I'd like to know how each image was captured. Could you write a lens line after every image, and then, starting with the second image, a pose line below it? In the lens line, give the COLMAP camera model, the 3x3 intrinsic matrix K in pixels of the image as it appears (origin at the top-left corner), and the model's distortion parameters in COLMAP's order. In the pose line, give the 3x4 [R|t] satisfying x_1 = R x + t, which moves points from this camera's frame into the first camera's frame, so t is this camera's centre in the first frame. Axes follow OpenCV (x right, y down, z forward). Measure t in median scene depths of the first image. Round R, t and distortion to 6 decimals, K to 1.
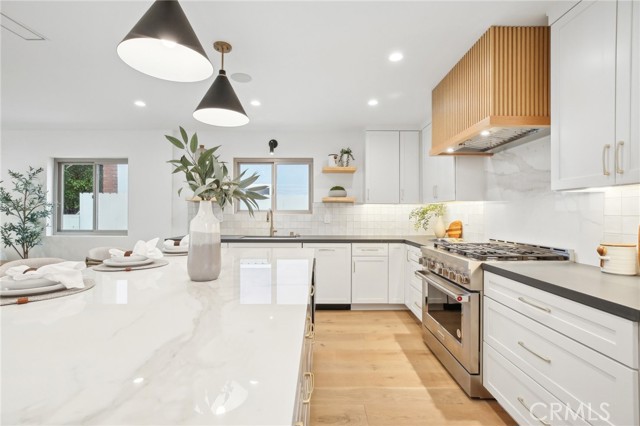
lens RADIAL K [[291.8, 0, 320.4], [0, 291.8, 215.5], [0, 0, 1]] dist [-0.015721, -0.000170]
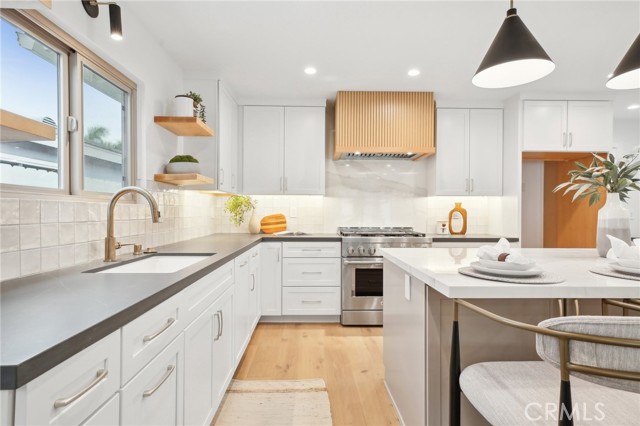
lens RADIAL K [[344.4, 0, 319.9], [0, 344.4, 215.6], [0, 0, 1]] dist [0.005418, 0.010954]
pose [[-0.018055, -0.012333, 0.999761, -0.618722], [0.002037, 0.999921, 0.012372, 0.007659], [-0.999835, 0.002260, -0.018029, 0.763371]]
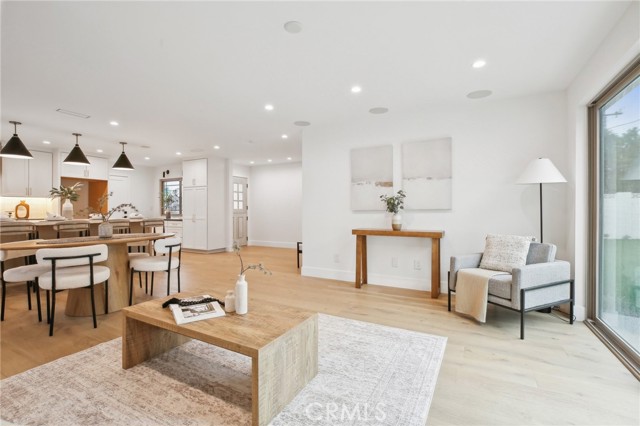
lens RADIAL K [[292.0, 0, 321.4], [0, 292.0, 210.0], [0, 0, 1]] dist [-0.017728, 0.007503]
pose [[-0.875033, -0.000705, 0.484062, -1.695110], [0.001590, 0.999989, 0.004331, 0.027239], [-0.484060, 0.004559, -0.875023, 0.899703]]
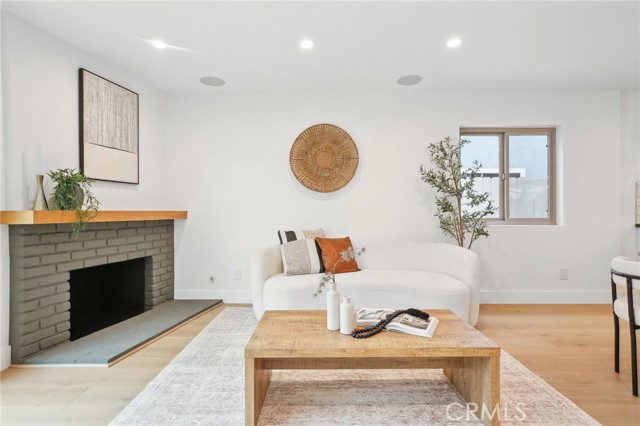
lens RADIAL K [[323.6, 0, 321.4], [0, 323.6, 214.7], [0, 0, 1]] dist [-0.008489, 0.003772]
pose [[0.999957, -0.004131, -0.008295, -1.365012], [0.004118, 0.999990, -0.001466, 0.042367], [0.008301, 0.001432, 0.999965, 0.109856]]
